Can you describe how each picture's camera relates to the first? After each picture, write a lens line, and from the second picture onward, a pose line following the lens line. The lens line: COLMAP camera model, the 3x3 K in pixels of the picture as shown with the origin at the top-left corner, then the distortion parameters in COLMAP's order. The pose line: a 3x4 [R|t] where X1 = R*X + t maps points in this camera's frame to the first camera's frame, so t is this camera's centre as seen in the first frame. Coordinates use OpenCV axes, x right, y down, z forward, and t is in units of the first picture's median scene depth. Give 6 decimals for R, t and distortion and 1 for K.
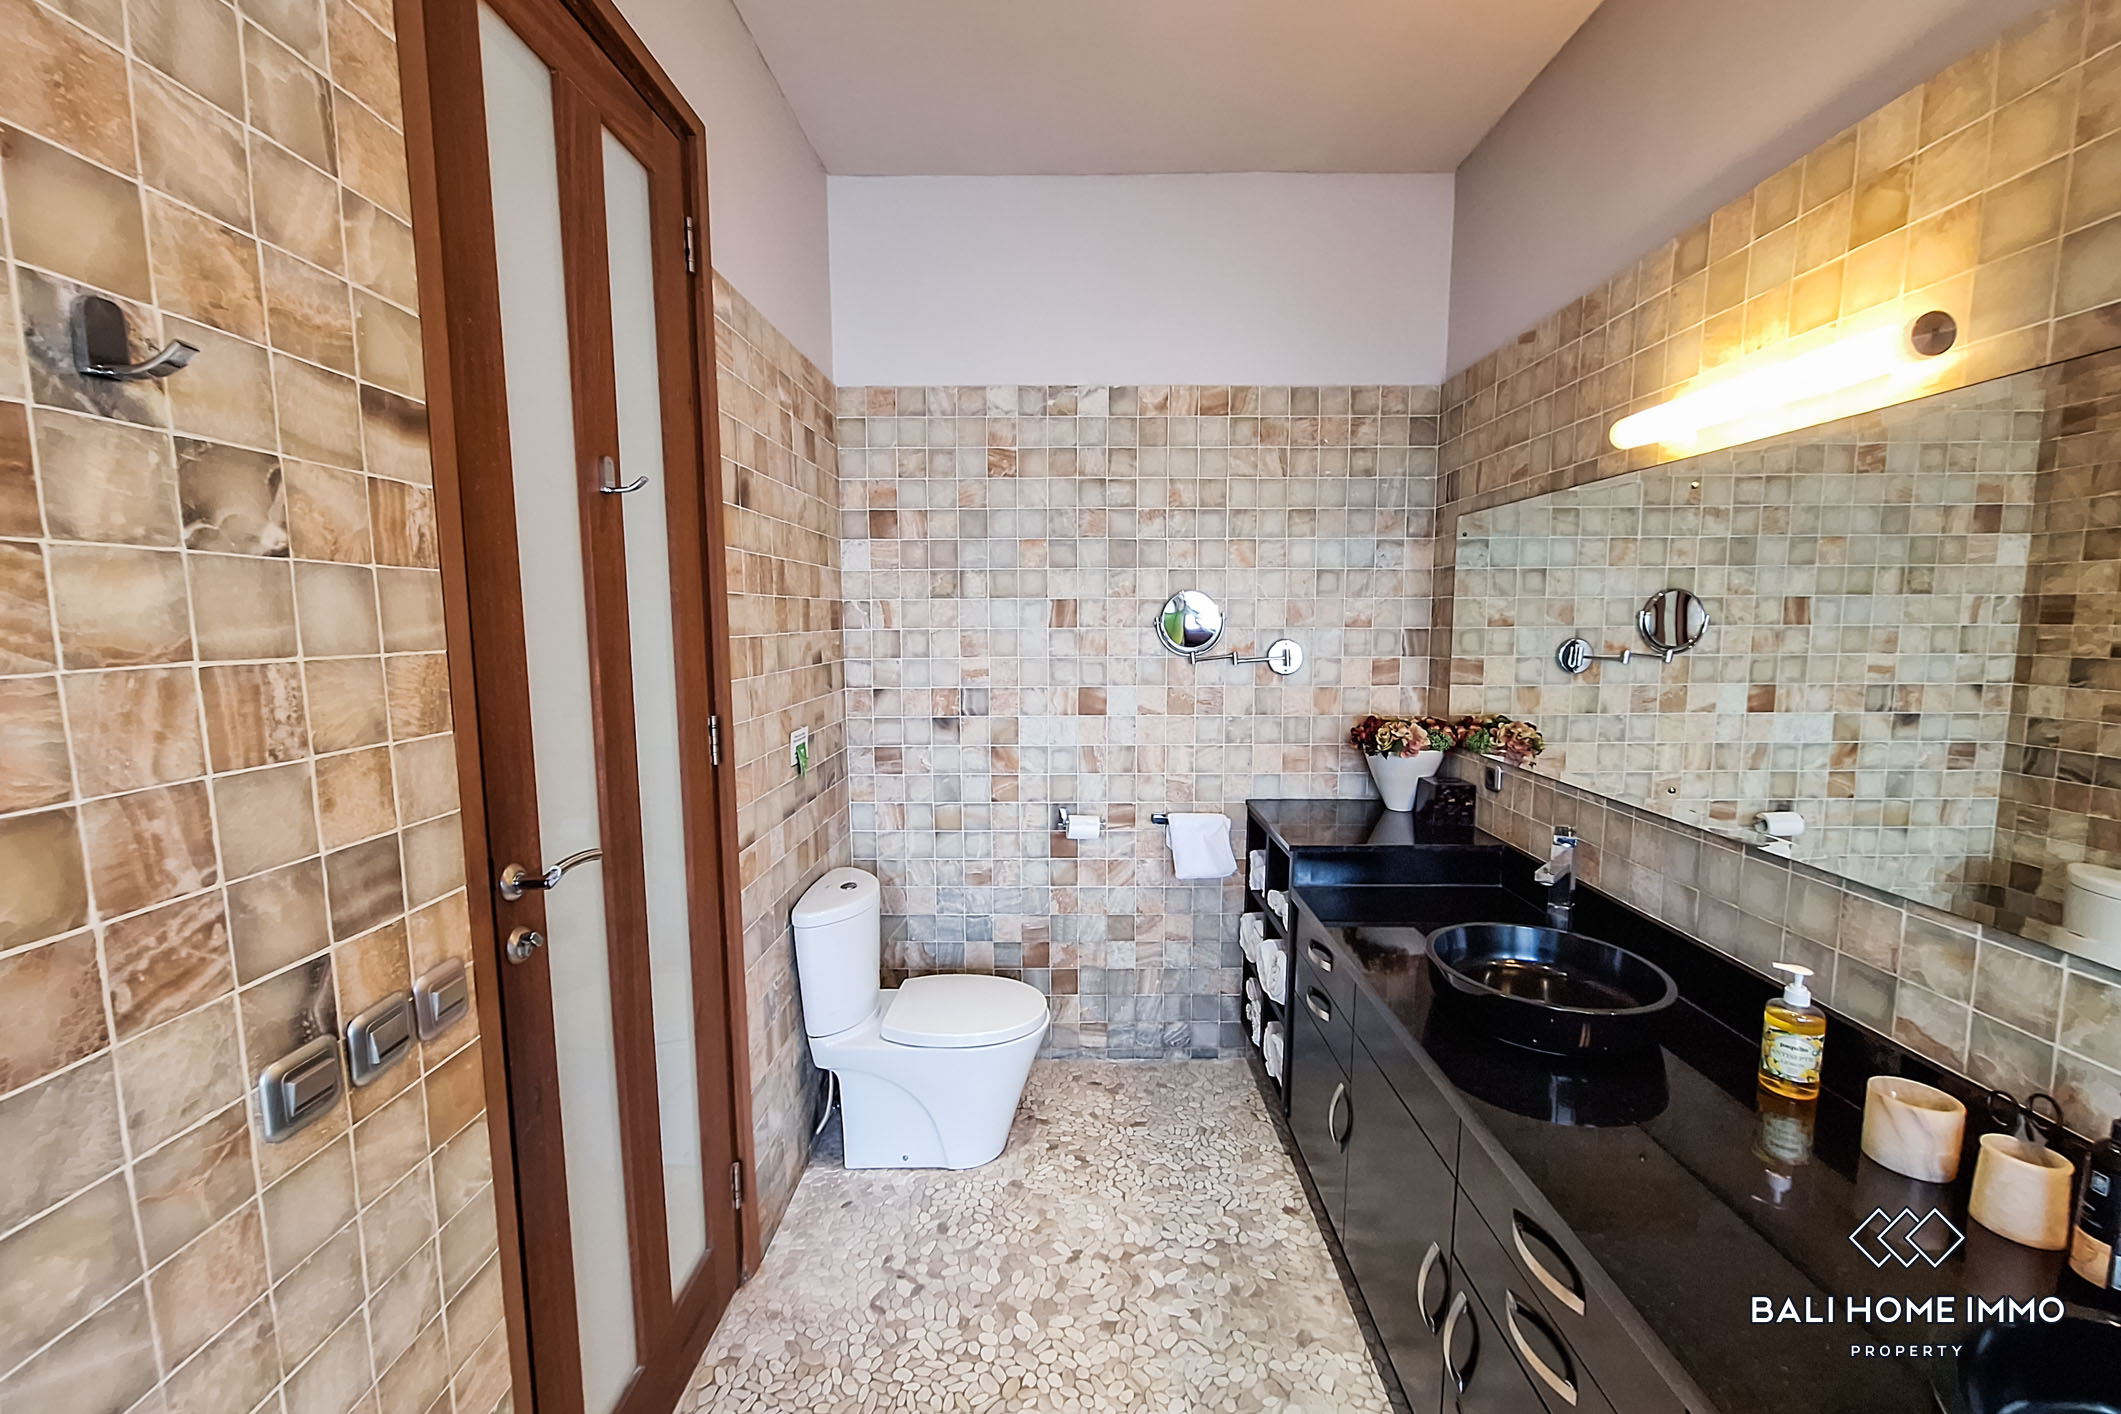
lens RADIAL K [[837.3, 0, 1063.4], [0, 837.3, 711.8], [0, 0, 1]] dist [-0.007972, 0.001861]
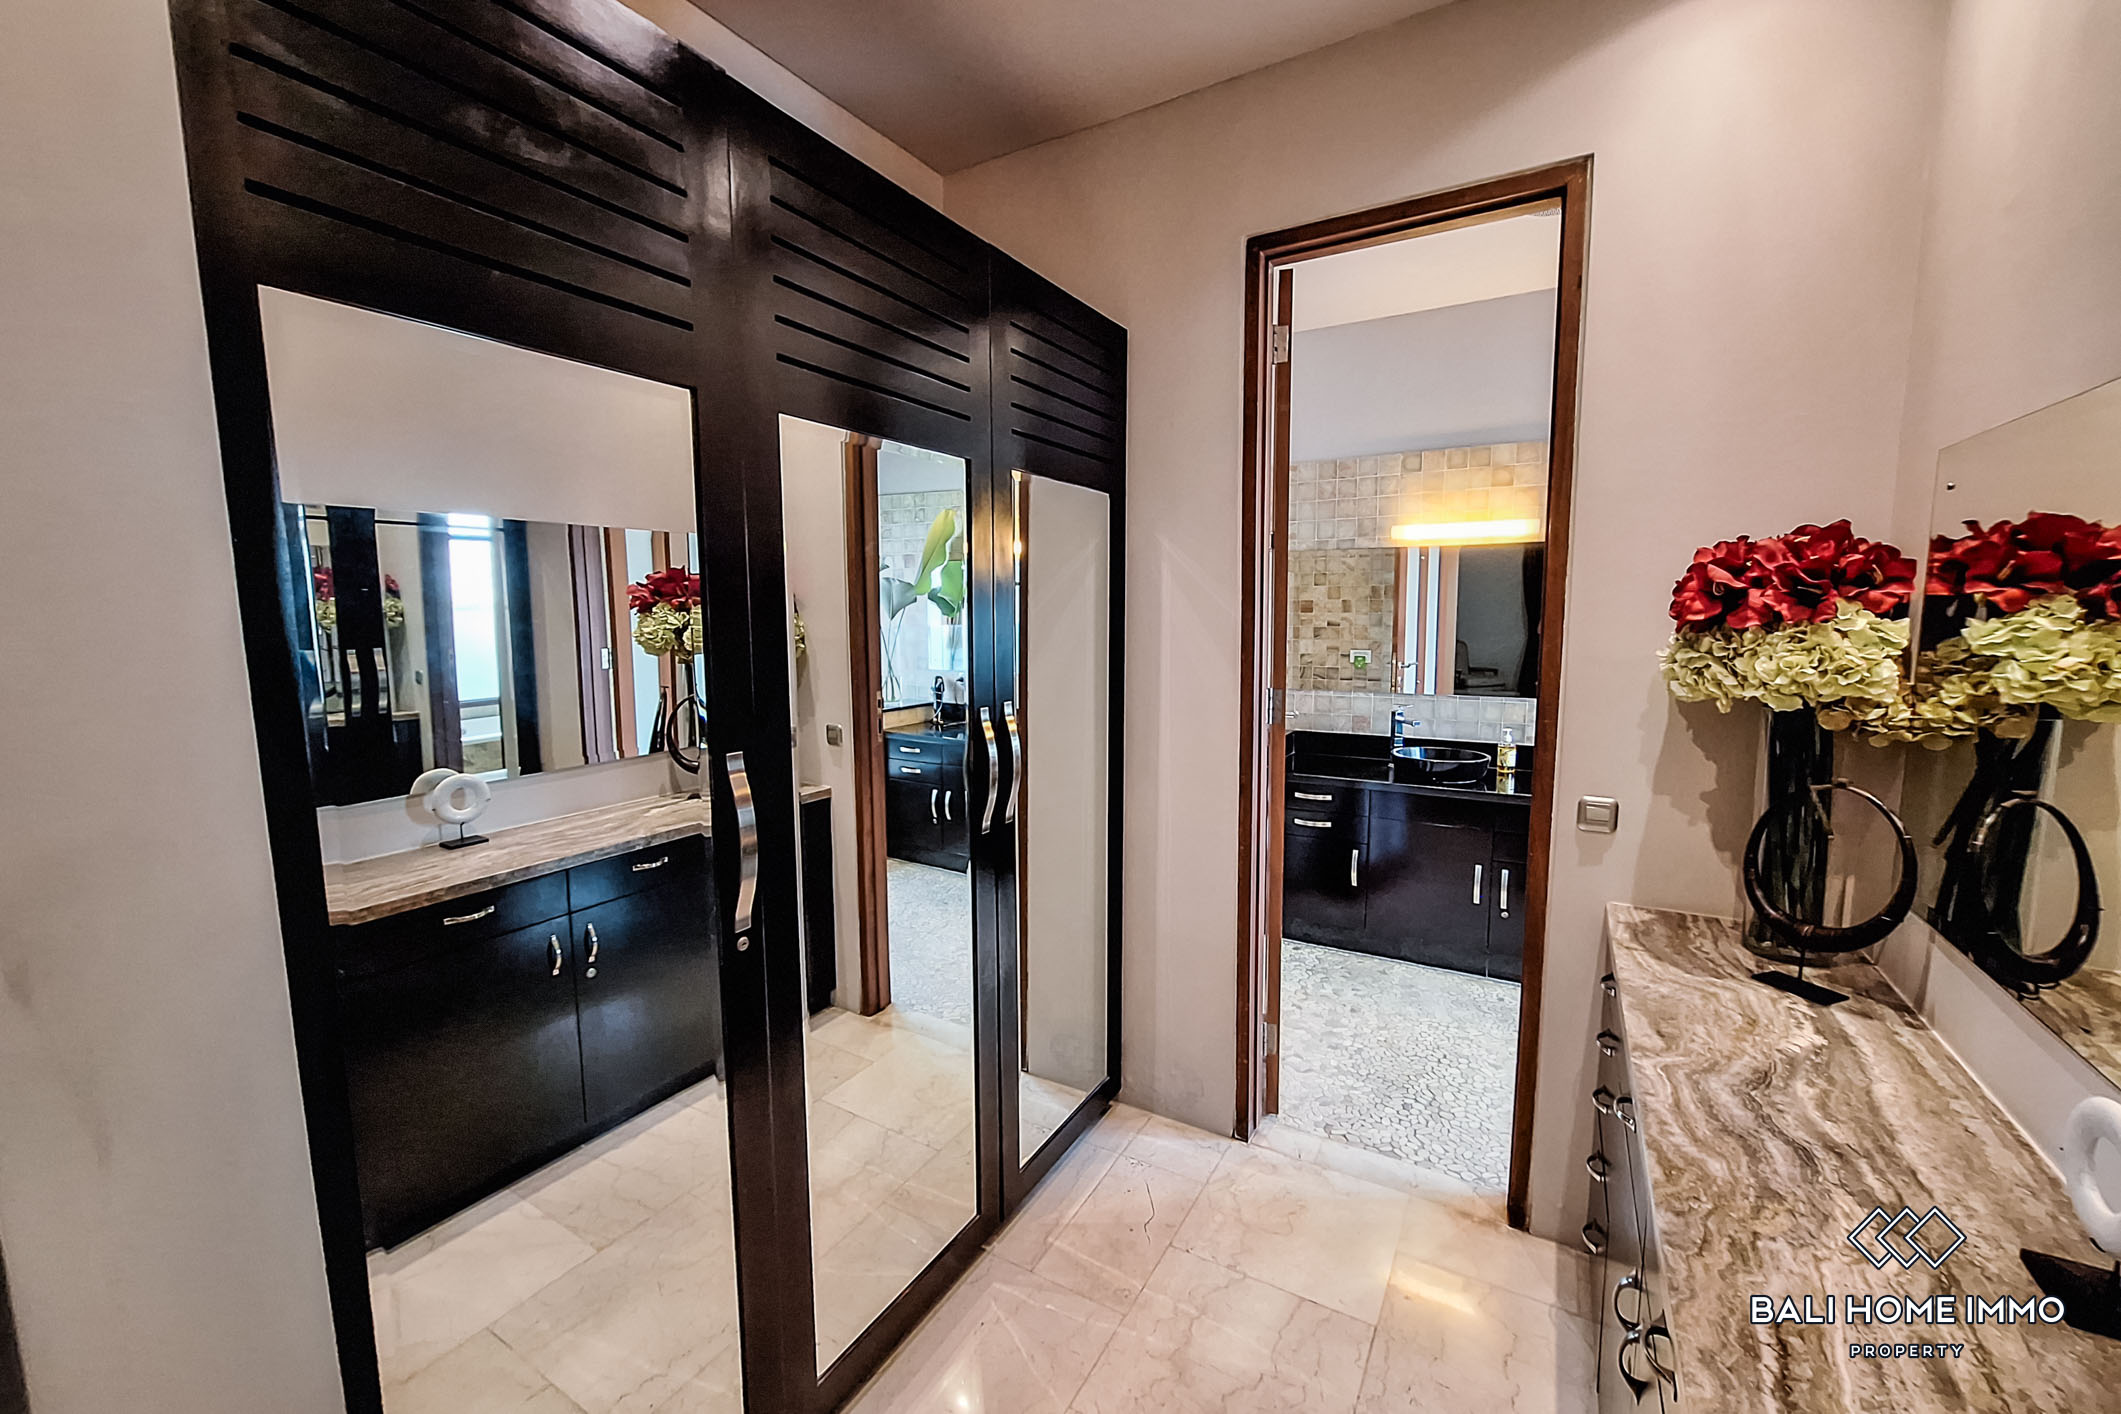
lens RADIAL K [[837.3, 0, 1063.0], [0, 837.3, 700.3], [0, 0, 1]] dist [-0.007972, 0.001861]
pose [[0.507755, -0.095551, 0.856186, -1.903134], [0.099160, 0.993707, 0.052092, -0.083309], [-0.855776, 0.058450, 0.514035, 0.639562]]
